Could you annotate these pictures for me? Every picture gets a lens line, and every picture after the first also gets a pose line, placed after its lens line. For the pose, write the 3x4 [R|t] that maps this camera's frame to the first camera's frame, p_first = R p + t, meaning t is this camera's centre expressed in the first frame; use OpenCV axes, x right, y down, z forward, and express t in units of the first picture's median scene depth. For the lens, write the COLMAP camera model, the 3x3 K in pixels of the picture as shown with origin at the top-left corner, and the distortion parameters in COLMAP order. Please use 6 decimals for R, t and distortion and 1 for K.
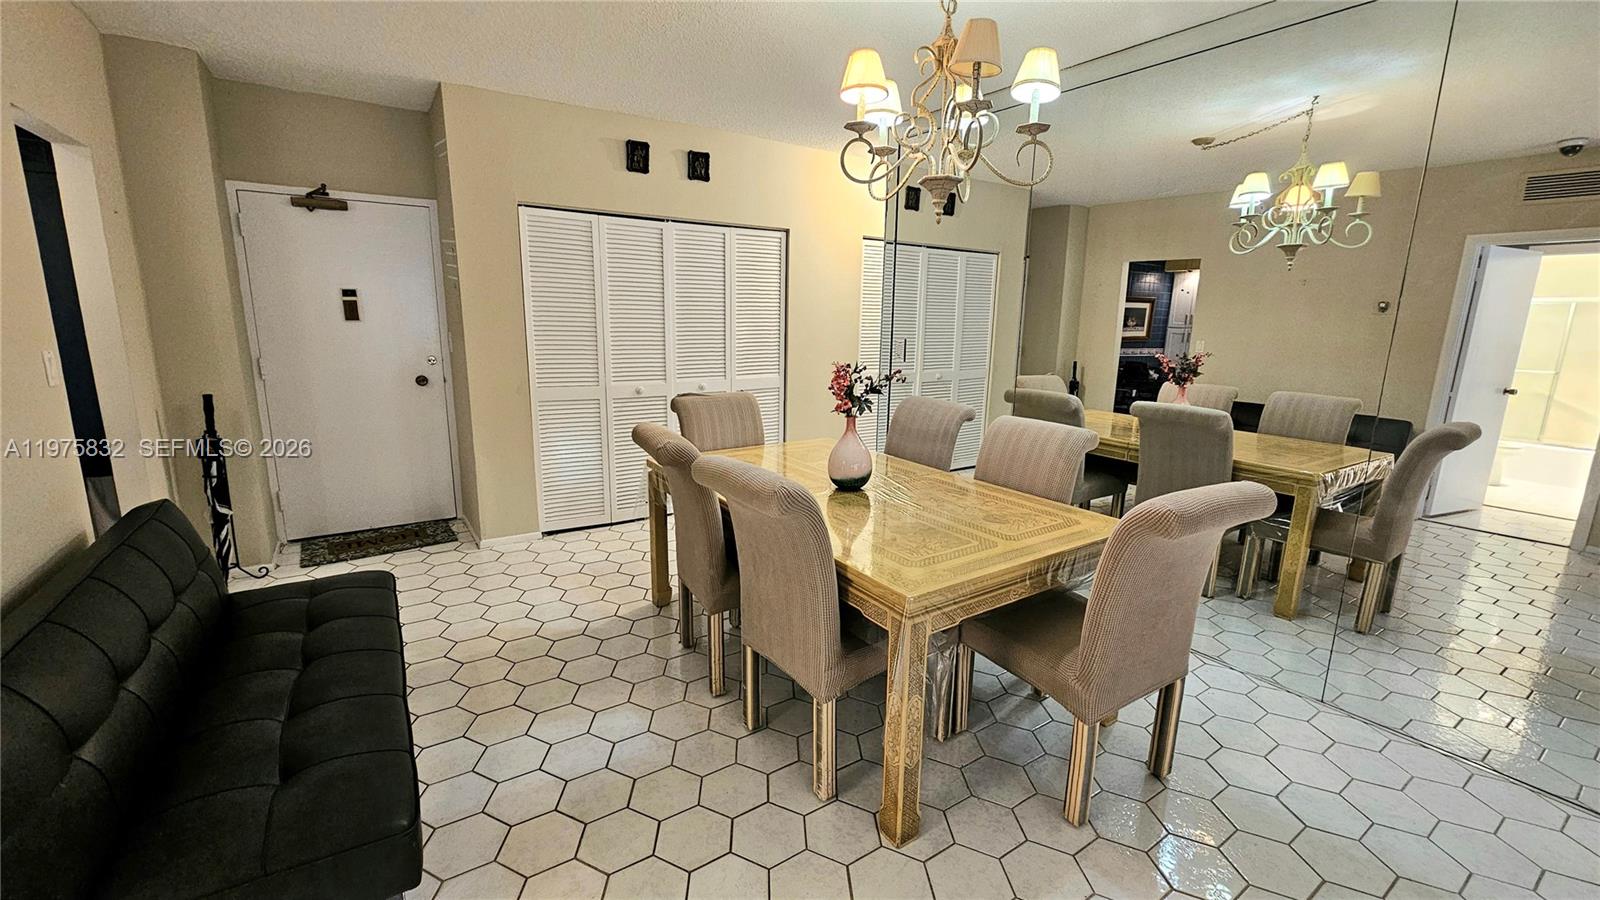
lens RADIAL K [[648.7, 0, 803.2], [0, 648.7, 449.6], [0, 0, 1]] dist [-0.000134, -0.000250]
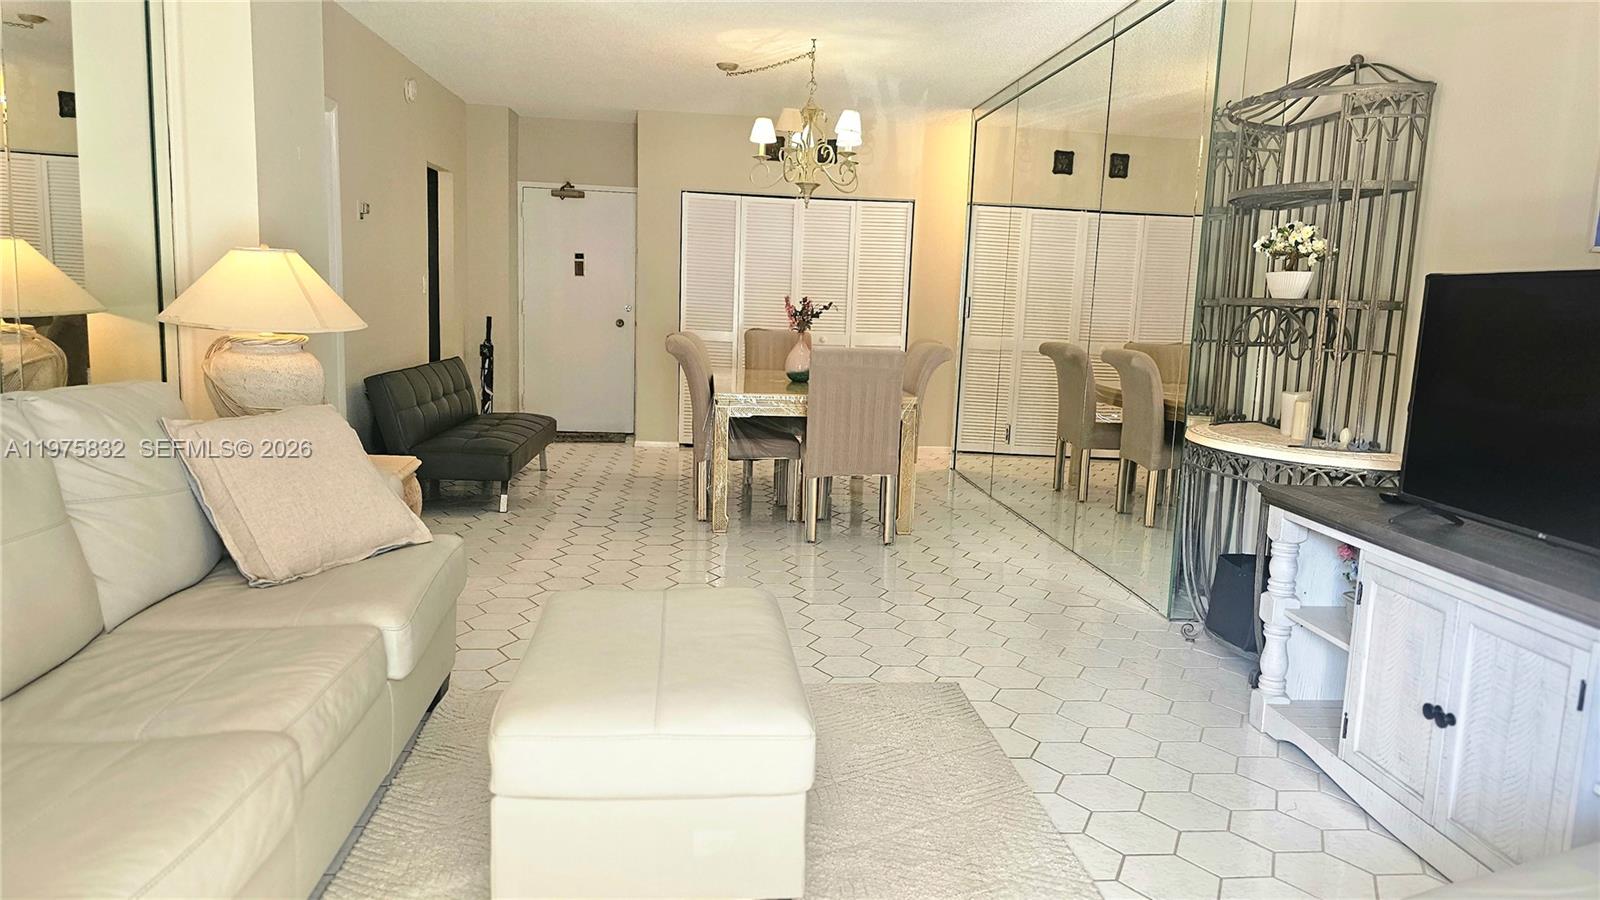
lens RADIAL K [[1065.6, 0, 798.1], [0, 1065.6, 451.1], [0, 0, 1]] dist [0.043107, 0.000622]
pose [[0.884265, 0.084869, -0.459208, 0.830037], [-0.115749, 0.992494, -0.039461, 0.216707], [0.452412, 0.088047, 0.887452, -0.809450]]
